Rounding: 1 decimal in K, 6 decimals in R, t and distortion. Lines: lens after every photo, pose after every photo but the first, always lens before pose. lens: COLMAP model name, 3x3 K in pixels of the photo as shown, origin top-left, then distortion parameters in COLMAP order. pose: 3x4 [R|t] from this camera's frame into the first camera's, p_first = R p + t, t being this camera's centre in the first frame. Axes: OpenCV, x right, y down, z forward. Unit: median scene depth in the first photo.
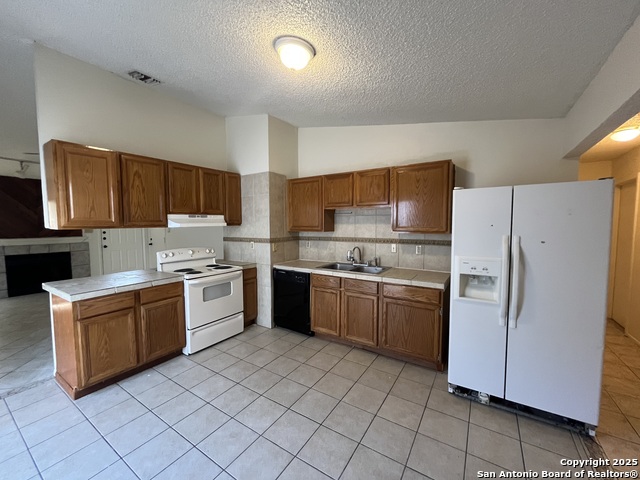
lens RADIAL K [[257.6, 0, 321.2], [0, 257.6, 240.0], [0, 0, 1]] dist [-0.007672, -0.000353]
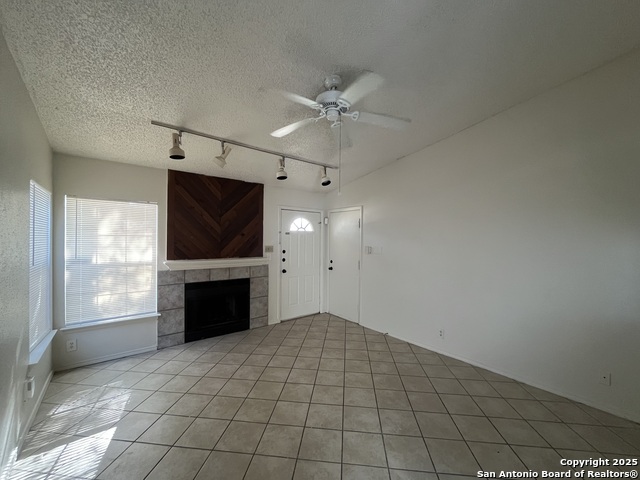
lens RADIAL K [[257.6, 0, 319.1], [0, 257.6, 239.5], [0, 0, 1]] dist [-0.007672, -0.000353]
pose [[0.947181, 0.013229, -0.320428, -1.025047], [-0.032027, 0.998056, -0.053467, -0.054414], [0.319097, 0.060906, 0.945763, 0.672691]]
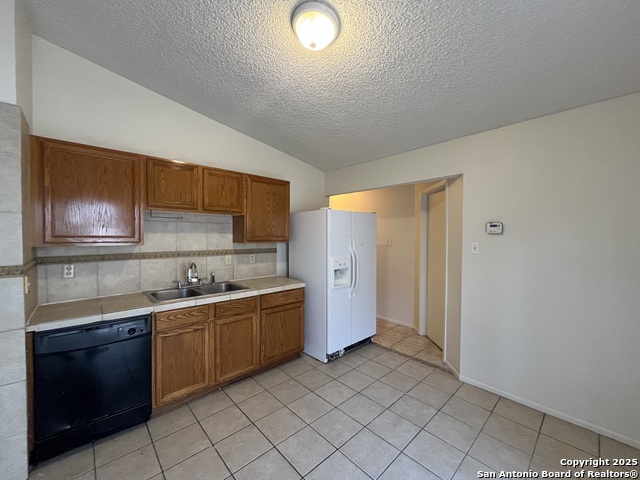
lens RADIAL K [[257.6, 0, 319.5], [0, 257.6, 239.6], [0, 0, 1]] dist [-0.007672, -0.000353]
pose [[0.249119, -0.013940, 0.968372, -0.523235], [0.053927, 0.998545, 0.000502, -0.023274], [-0.966970, 0.052096, 0.249509, 0.459741]]
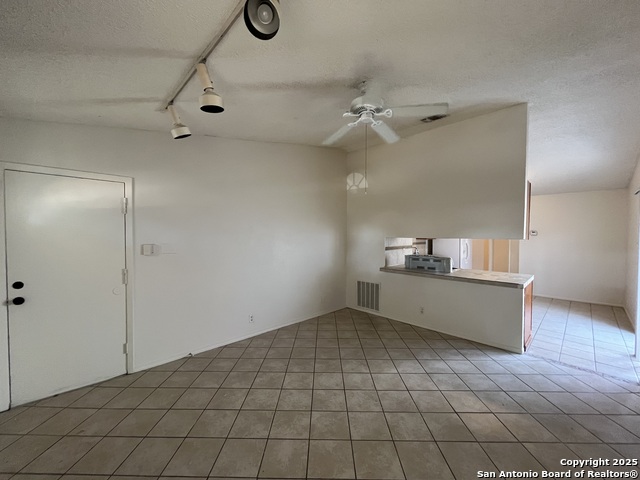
lens RADIAL K [[257.6, 0, 321.2], [0, 257.6, 237.9], [0, 0, 1]] dist [-0.007672, -0.000353]
pose [[0.232452, -0.013532, 0.972514, -1.928417], [0.058311, 0.998298, -0.000046, -0.082972], [-0.970858, 0.056719, 0.232846, 1.262867]]
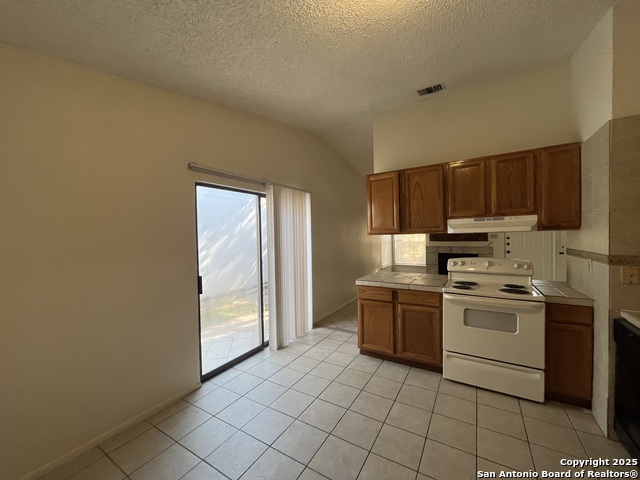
lens RADIAL K [[257.6, 0, 318.2], [0, 257.6, 240.1], [0, 0, 1]] dist [-0.007672, -0.000353]
pose [[0.014821, 0.023531, -0.999613, 0.301798], [-0.042653, 0.998828, 0.022880, -0.023393], [0.998980, 0.042297, 0.015807, 0.465097]]
